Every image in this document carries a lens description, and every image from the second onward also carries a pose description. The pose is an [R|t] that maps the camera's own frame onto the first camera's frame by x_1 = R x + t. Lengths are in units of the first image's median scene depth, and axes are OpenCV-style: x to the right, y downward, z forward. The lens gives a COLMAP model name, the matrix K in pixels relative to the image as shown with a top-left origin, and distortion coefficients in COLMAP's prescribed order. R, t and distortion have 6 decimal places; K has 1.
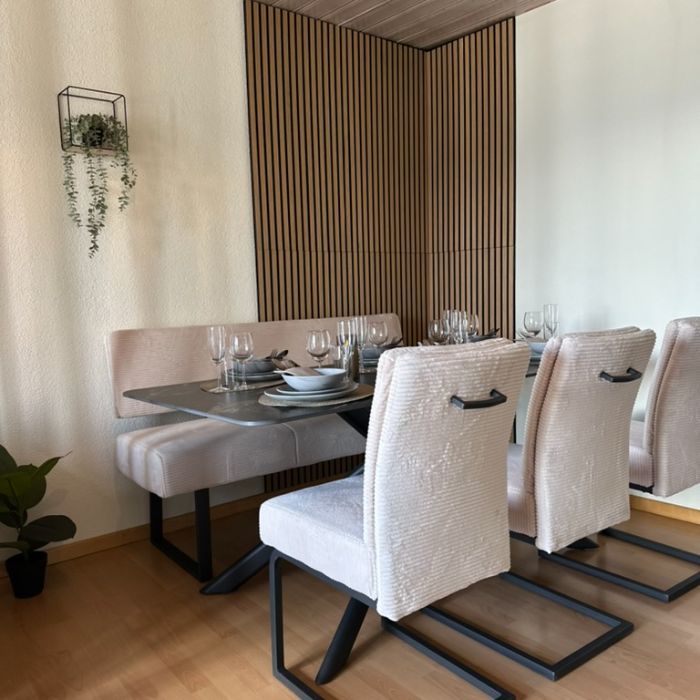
lens RADIAL K [[648.4, 0, 351.8], [0, 648.4, 352.7], [0, 0, 1]] dist [0.004081, 0.000000]
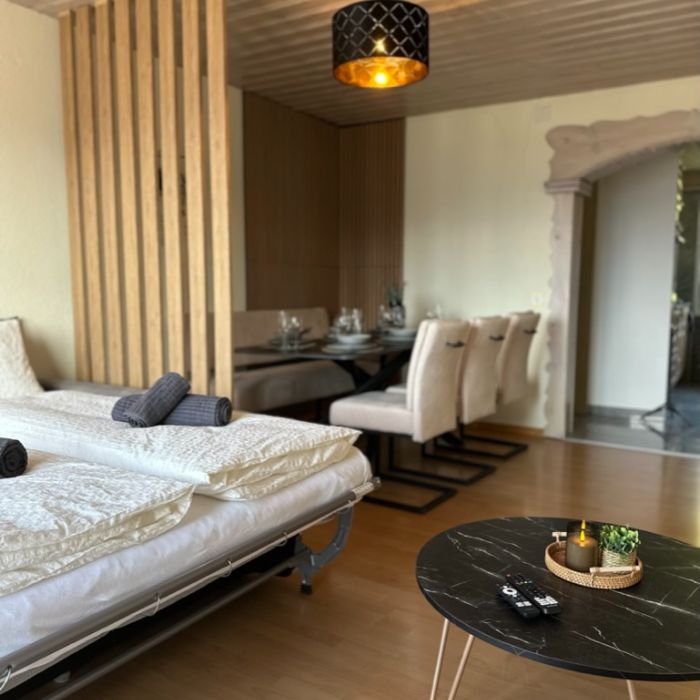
lens RADIAL K [[648.4, 0, 349.6], [0, 648.4, 348.8], [0, 0, 1]] dist [0.004081, 0.000000]
pose [[0.952028, 0.000463, 0.306010, -0.684504], [0.000195, 0.999998, -0.002122, 0.074616], [-0.306011, 0.002080, 0.952026, -0.844864]]
